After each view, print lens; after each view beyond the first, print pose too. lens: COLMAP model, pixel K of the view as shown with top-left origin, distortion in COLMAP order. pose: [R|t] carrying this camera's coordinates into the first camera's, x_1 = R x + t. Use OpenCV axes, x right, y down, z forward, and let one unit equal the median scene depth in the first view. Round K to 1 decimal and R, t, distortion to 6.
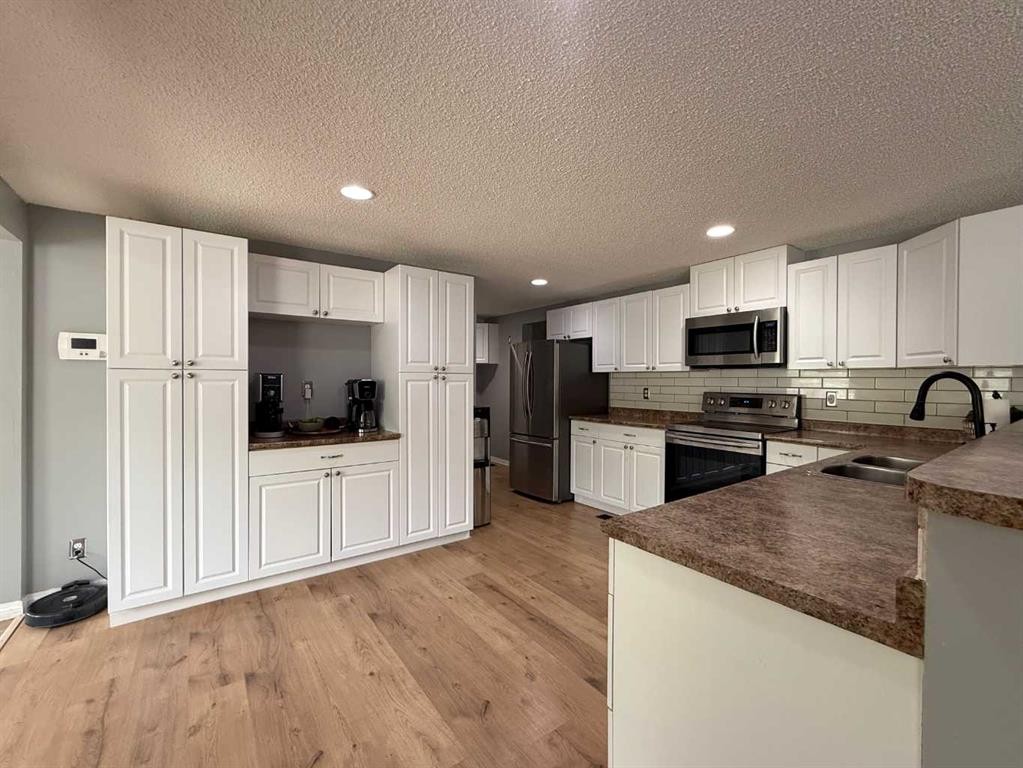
lens RADIAL K [[433.7, 0, 511.5], [0, 433.7, 384.0], [0, 0, 1]] dist [-0.003602, -0.000478]
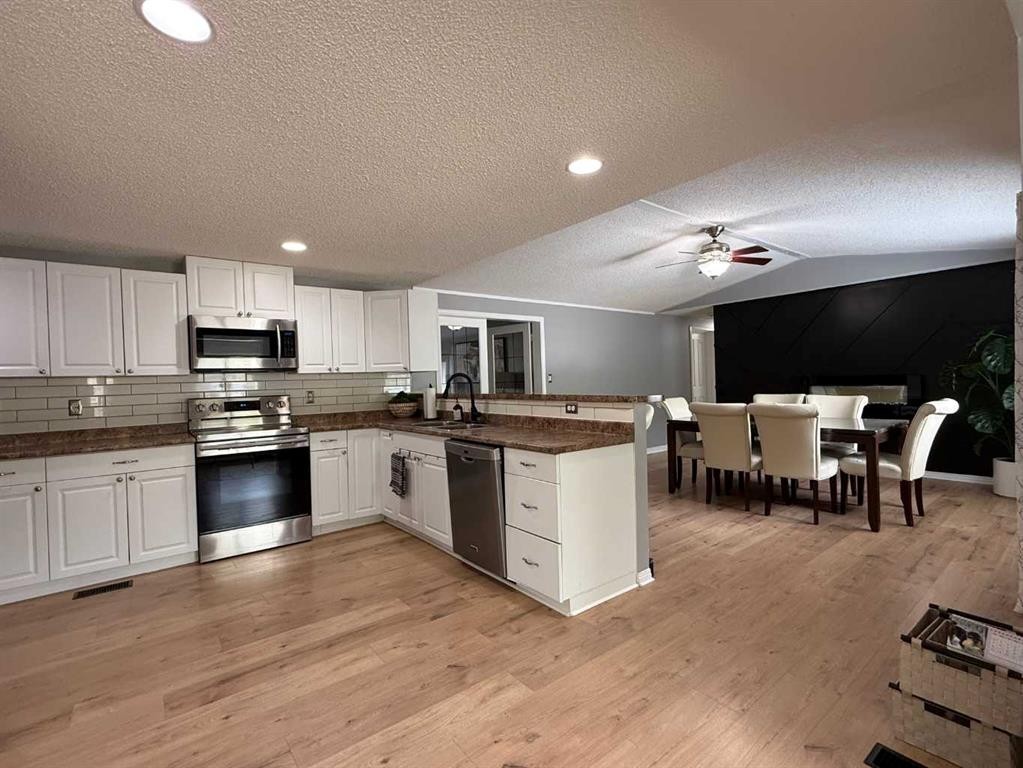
lens RADIAL K [[480.7, 0, 511.5], [0, 480.7, 384.0], [0, 0, 1]] dist [-0.003814, -0.000835]
pose [[-0.036328, -0.011691, 0.999272, -0.821576], [0.040005, 0.999113, 0.013143, 0.001708], [-0.998539, 0.040454, -0.035828, 0.548199]]
